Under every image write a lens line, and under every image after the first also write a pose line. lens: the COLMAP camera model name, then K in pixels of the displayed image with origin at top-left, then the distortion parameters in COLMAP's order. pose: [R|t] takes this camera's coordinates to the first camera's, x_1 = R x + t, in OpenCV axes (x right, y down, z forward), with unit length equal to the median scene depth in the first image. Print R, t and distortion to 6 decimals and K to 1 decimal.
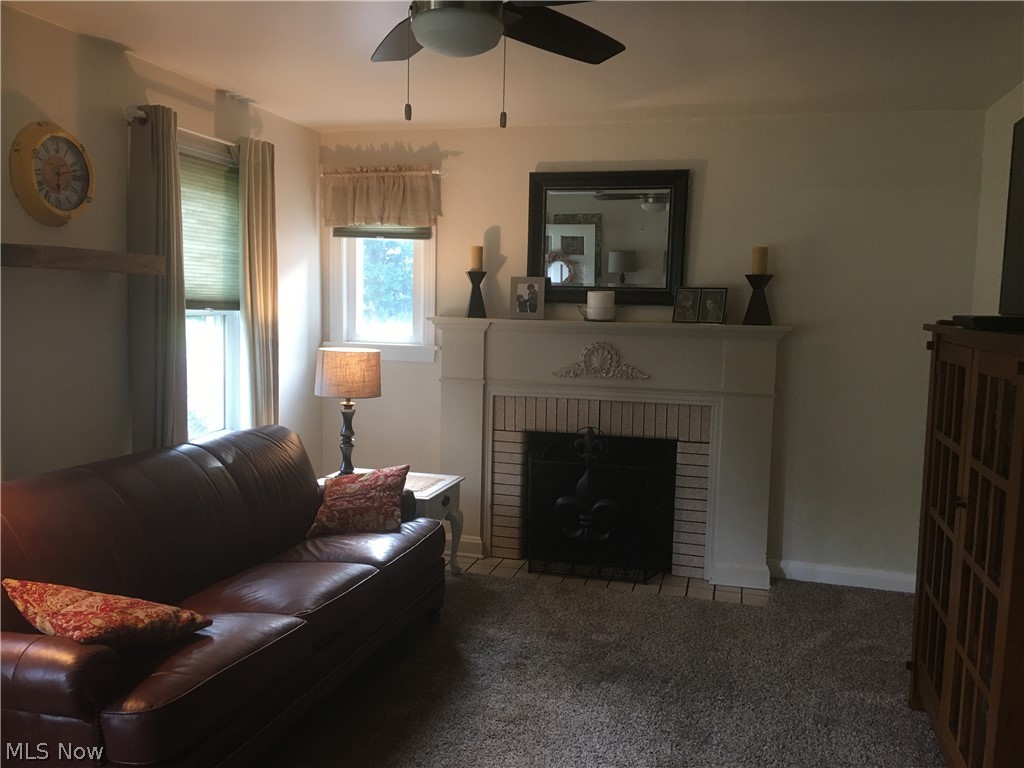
lens RADIAL K [[881.6, 0, 515.0], [0, 881.6, 387.6], [0, 0, 1]] dist [0.079943, -0.074265]
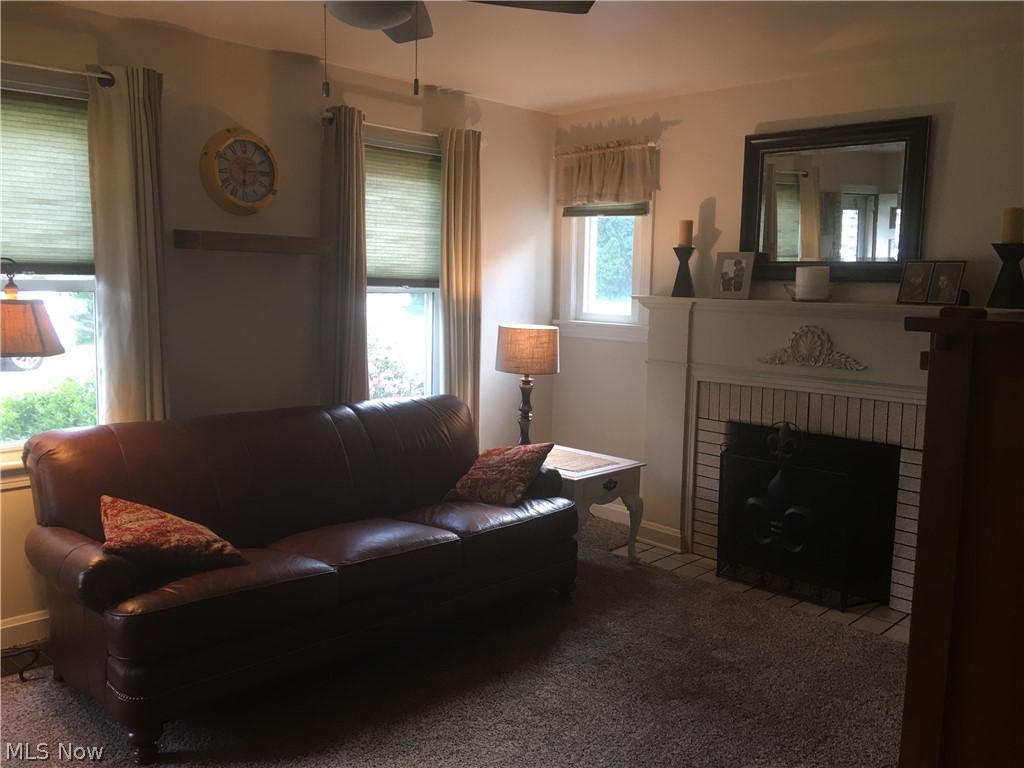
lens RADIAL K [[881.6, 0, 510.8], [0, 881.6, 379.6], [0, 0, 1]] dist [0.079943, -0.074265]
pose [[0.869471, 0.054103, -0.491012, 0.280003], [-0.050141, 0.998516, 0.021234, -0.002175], [0.491433, 0.006158, 0.870894, 0.096579]]
